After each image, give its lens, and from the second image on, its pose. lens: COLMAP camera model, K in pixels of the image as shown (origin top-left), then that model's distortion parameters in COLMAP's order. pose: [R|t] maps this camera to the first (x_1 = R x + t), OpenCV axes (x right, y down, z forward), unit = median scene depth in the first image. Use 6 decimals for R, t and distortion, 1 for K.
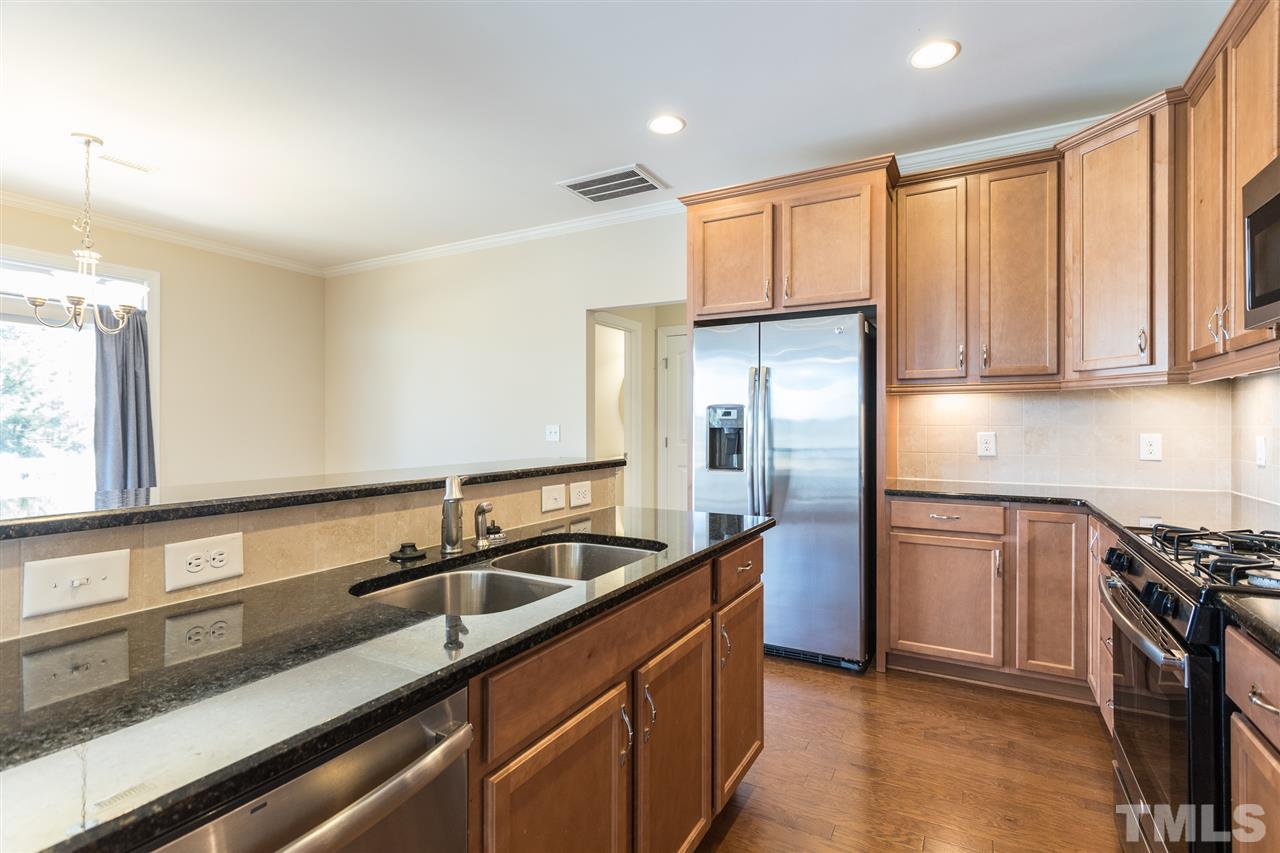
lens RADIAL K [[605.0, 0, 646.8], [0, 605.0, 423.0], [0, 0, 1]] dist [0.002245, 0.000339]
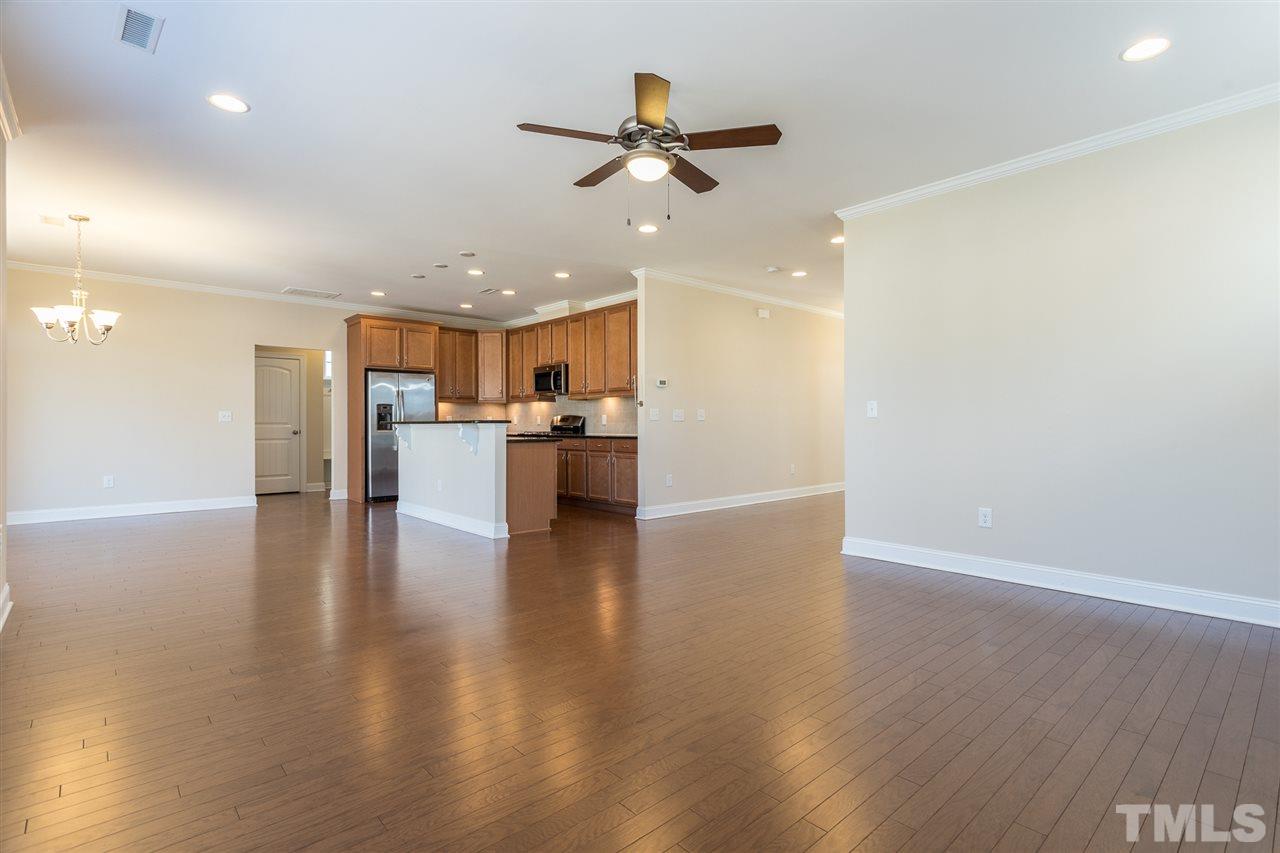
lens RADIAL K [[616.3, 0, 640.0], [0, 616.3, 426.5], [0, 0, 1]] dist [-0.000821, 0.000229]
pose [[0.329852, -0.003327, 0.944027, -2.028553], [-0.000257, 0.999993, 0.003614, 0.056014], [-0.944033, -0.001435, 0.329849, -0.882898]]
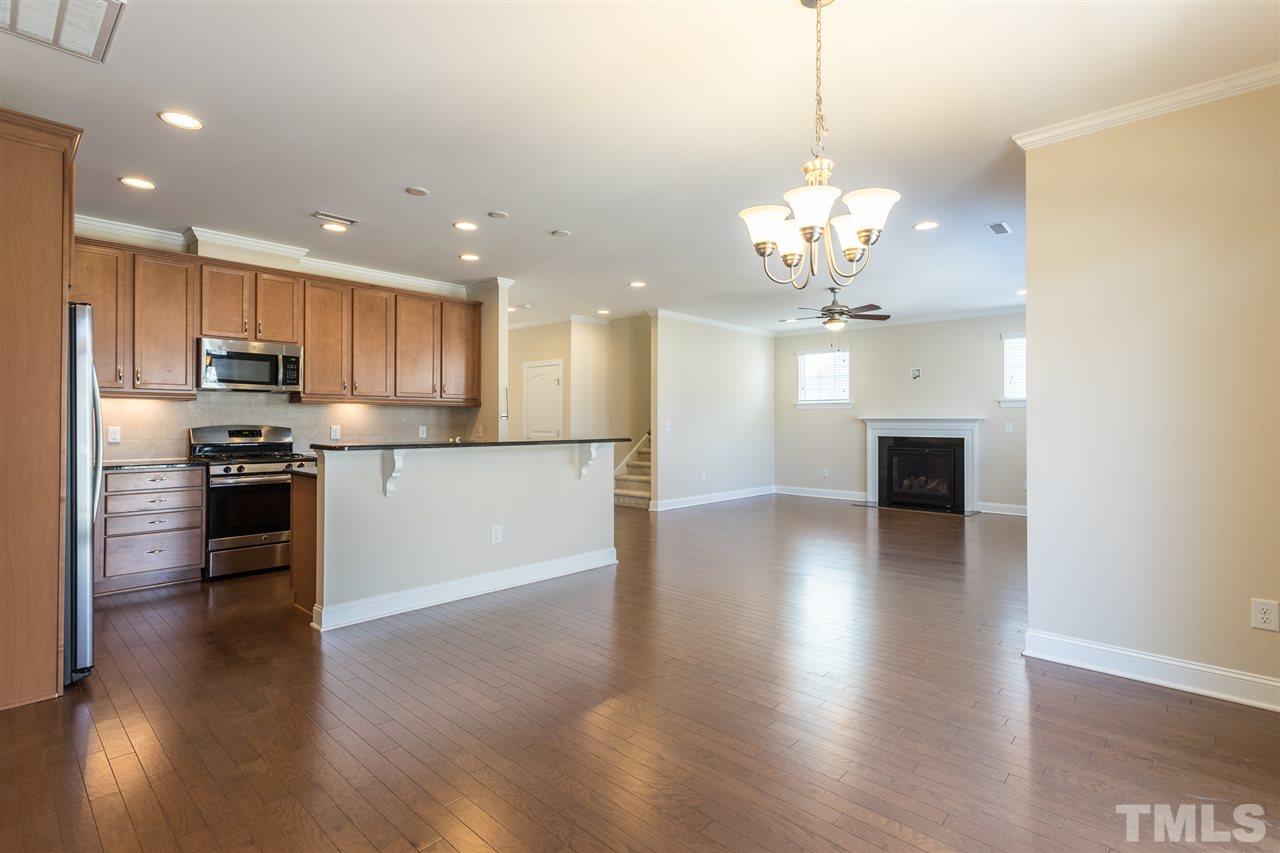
lens RADIAL K [[620.6, 0, 638.3], [0, 620.6, 419.1], [0, 0, 1]] dist [0.004653, 0.000823]
pose [[-0.967672, -0.003819, 0.252182, -0.949546], [-0.005716, 0.999961, -0.006793, 0.003015], [-0.252146, -0.008015, -0.967656, 1.796376]]
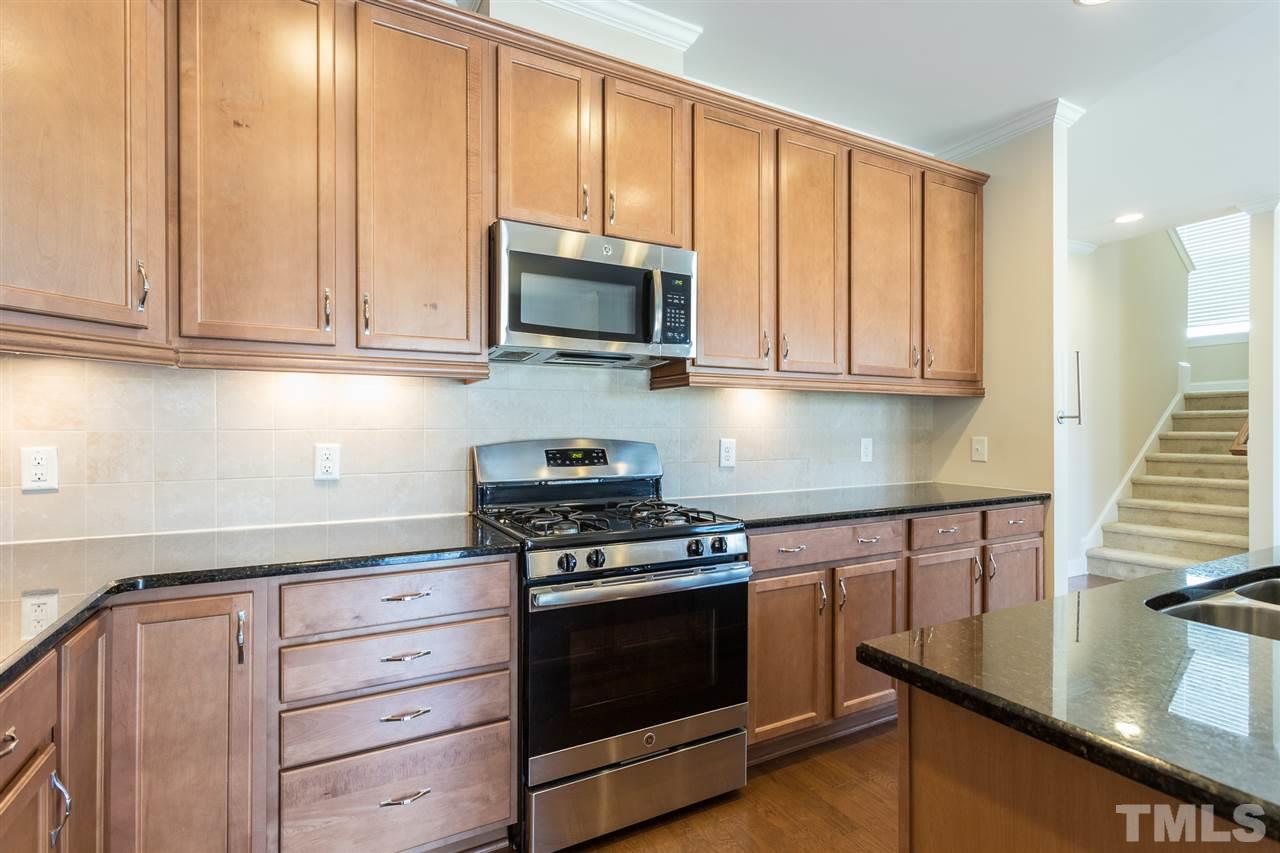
lens RADIAL K [[616.3, 0, 640.0], [0, 616.3, 426.5], [0, 0, 1]] dist [-0.000821, 0.000229]
pose [[-0.839898, 0.002282, 0.542739, 0.073327], [-0.000575, 0.999987, -0.005095, 0.002978], [-0.542744, -0.004591, -0.839886, 0.988203]]
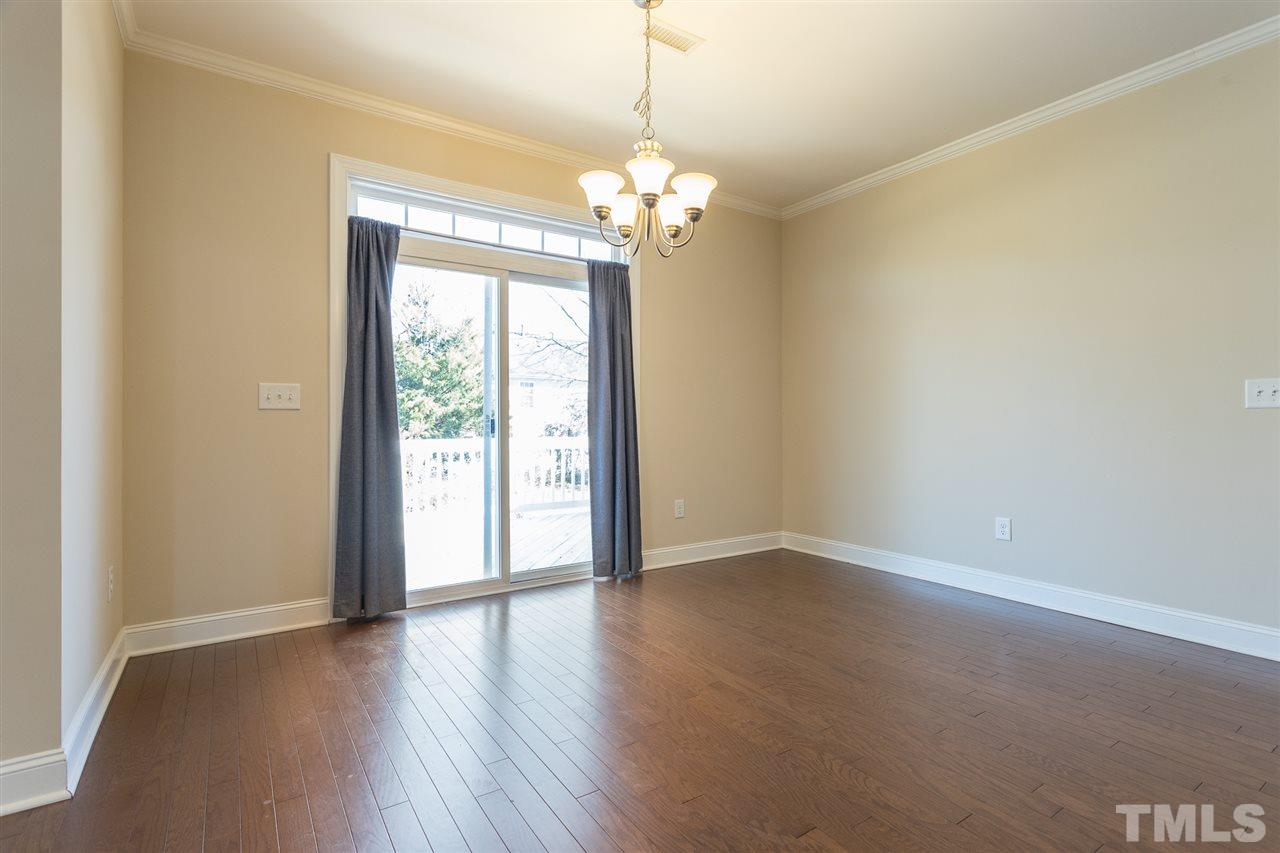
lens RADIAL K [[605.0, 0, 646.8], [0, 605.0, 423.0], [0, 0, 1]] dist [0.002245, 0.000339]
pose [[0.892012, -0.000342, -0.452011, -0.615262], [0.001792, 0.999995, 0.002780, 0.061188], [0.452008, -0.003289, 0.892008, 0.349652]]
